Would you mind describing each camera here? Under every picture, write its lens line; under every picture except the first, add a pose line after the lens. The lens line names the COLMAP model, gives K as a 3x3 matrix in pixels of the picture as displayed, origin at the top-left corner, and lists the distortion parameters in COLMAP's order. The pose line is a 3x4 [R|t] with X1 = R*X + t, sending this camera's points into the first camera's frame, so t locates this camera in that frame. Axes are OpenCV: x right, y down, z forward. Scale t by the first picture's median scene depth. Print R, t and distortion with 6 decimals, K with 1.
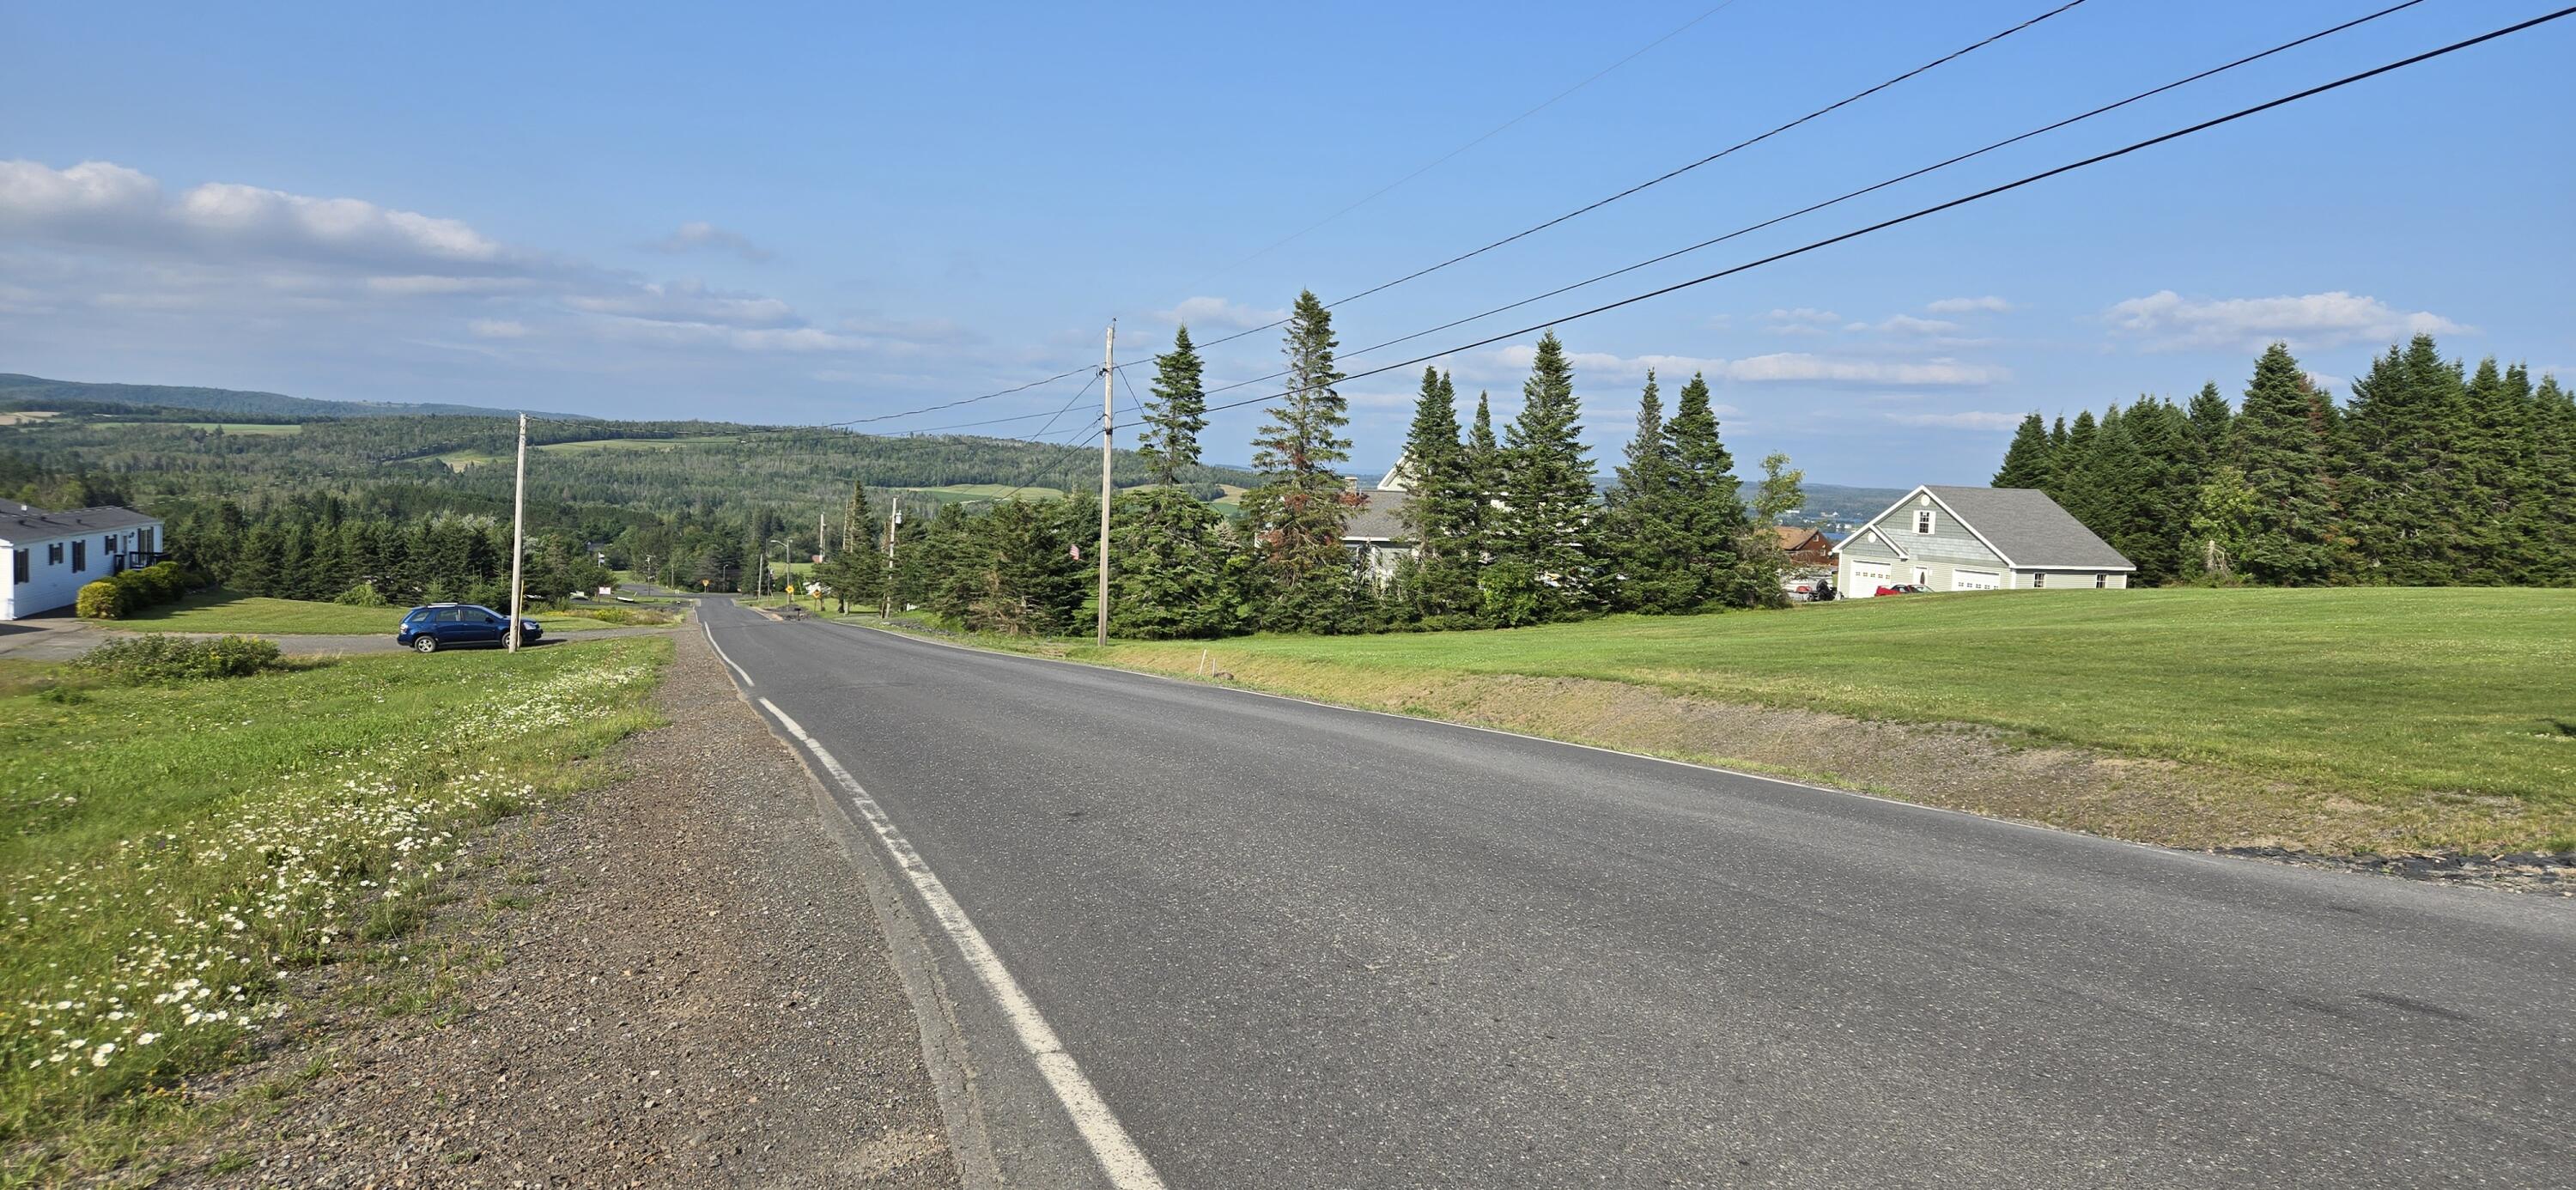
lens RADIAL K [[1584.0, 0, 1288.0], [0, 1584.0, 595.0], [0, 0, 1]] dist [0.005248, 0.000341]
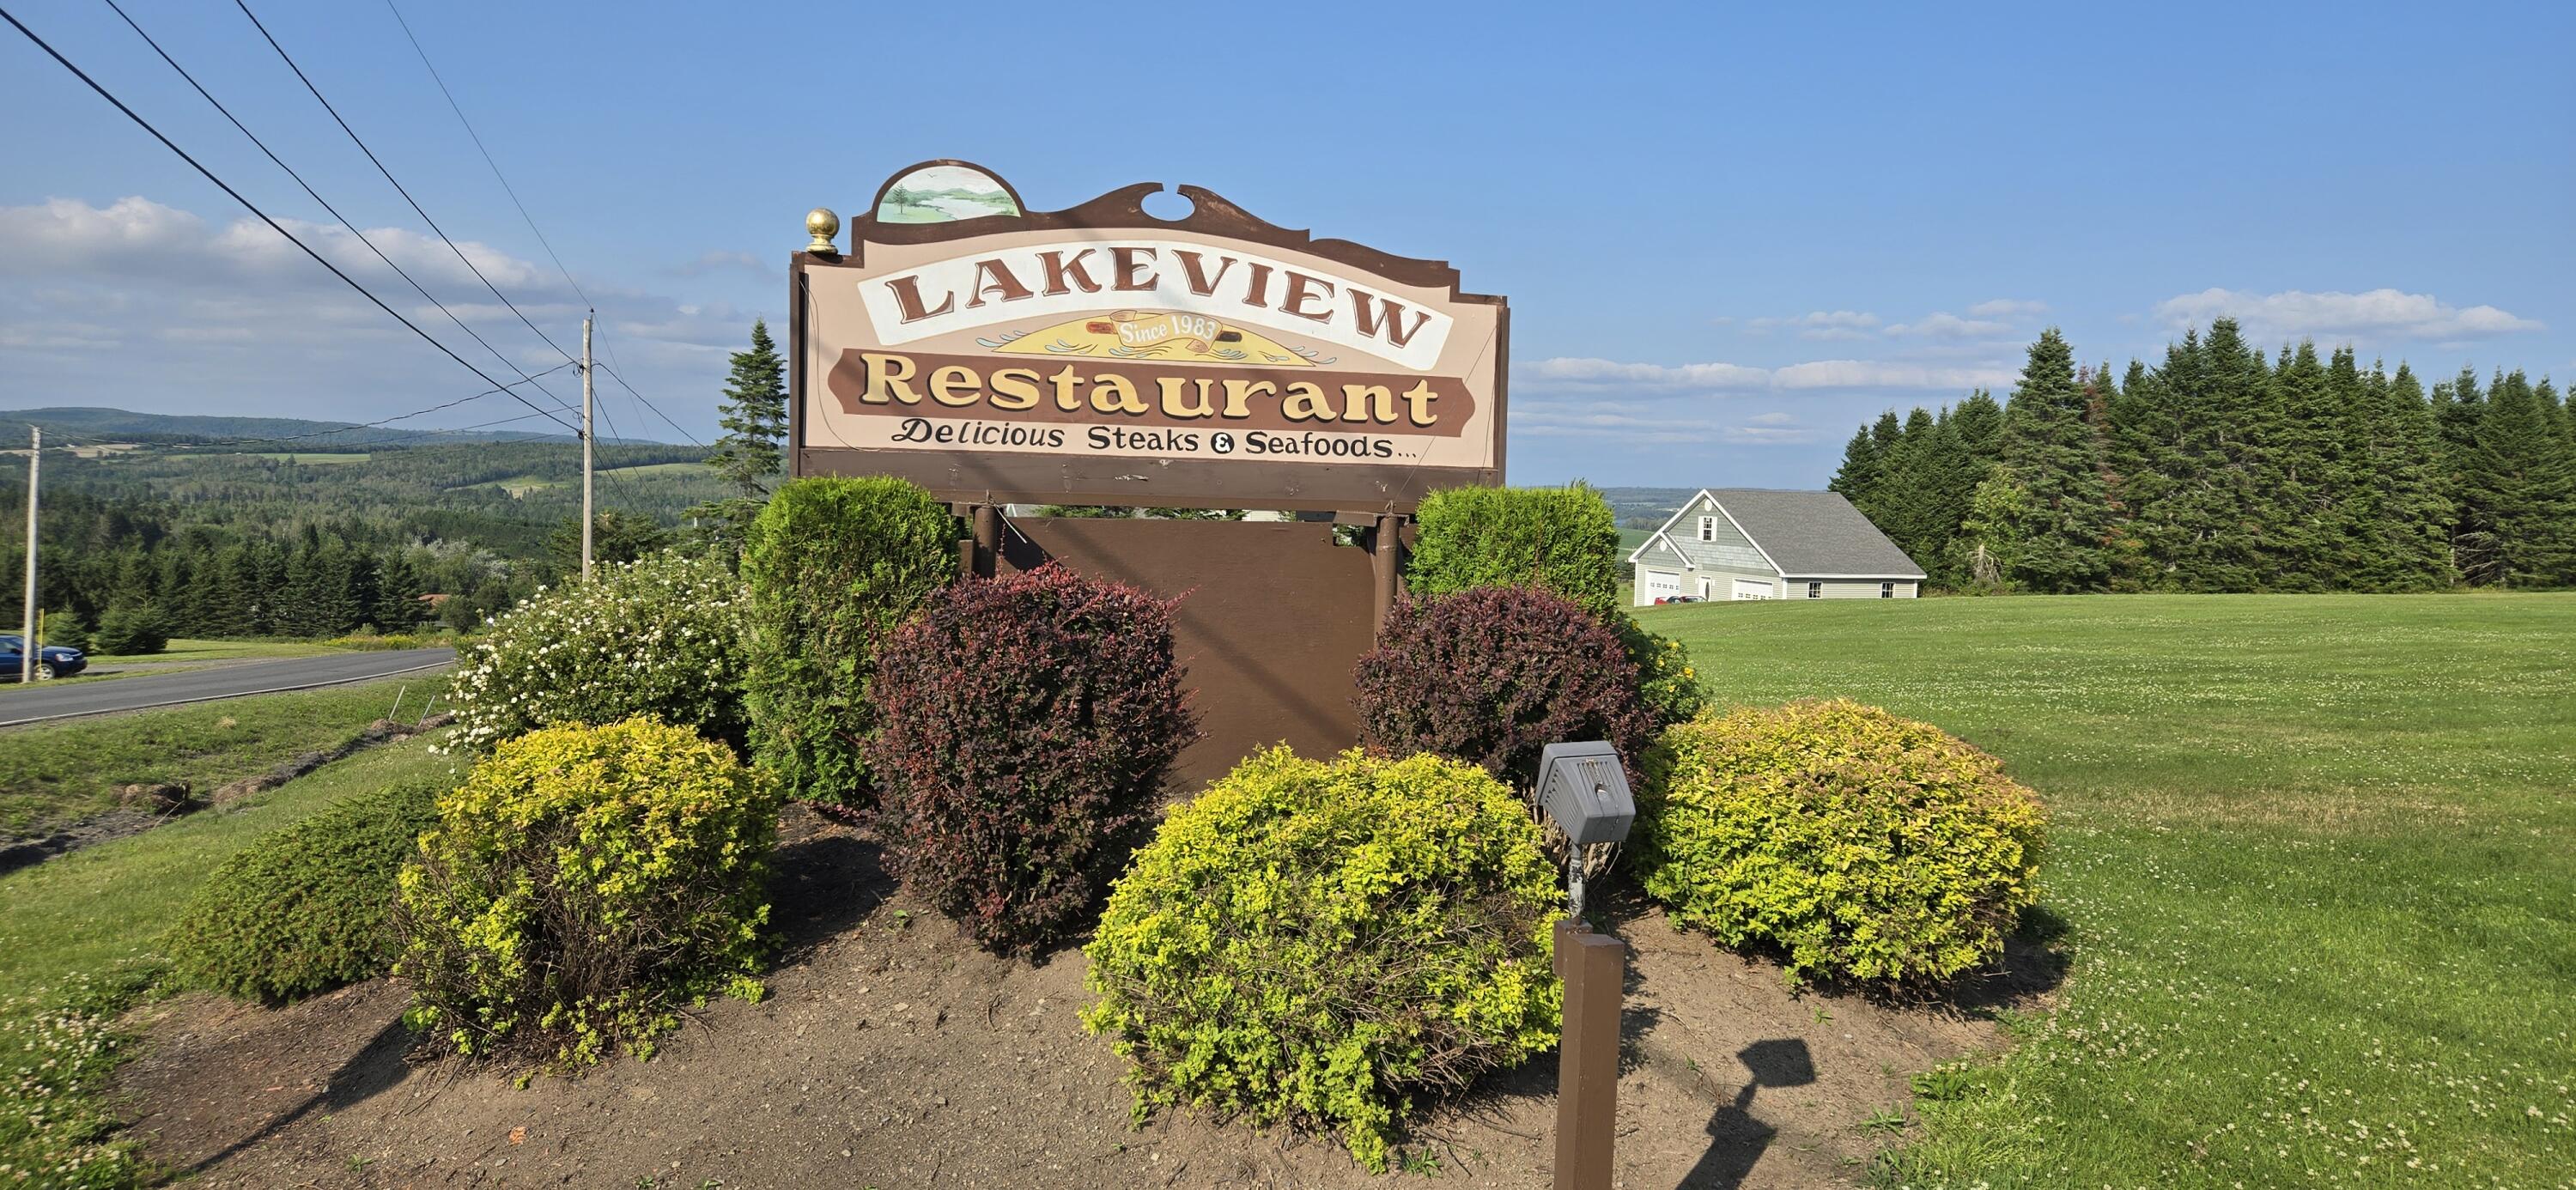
lens RADIAL K [[1600.2, 0, 1288.0], [0, 1600.2, 595.0], [0, 0, 1]] dist [-0.001080, -0.000478]
pose [[0.998958, -0.009782, -0.044574, 0.196879], [0.009311, 0.999899, -0.010760, 0.000714], [0.044675, 0.010334, 0.998948, 0.052044]]
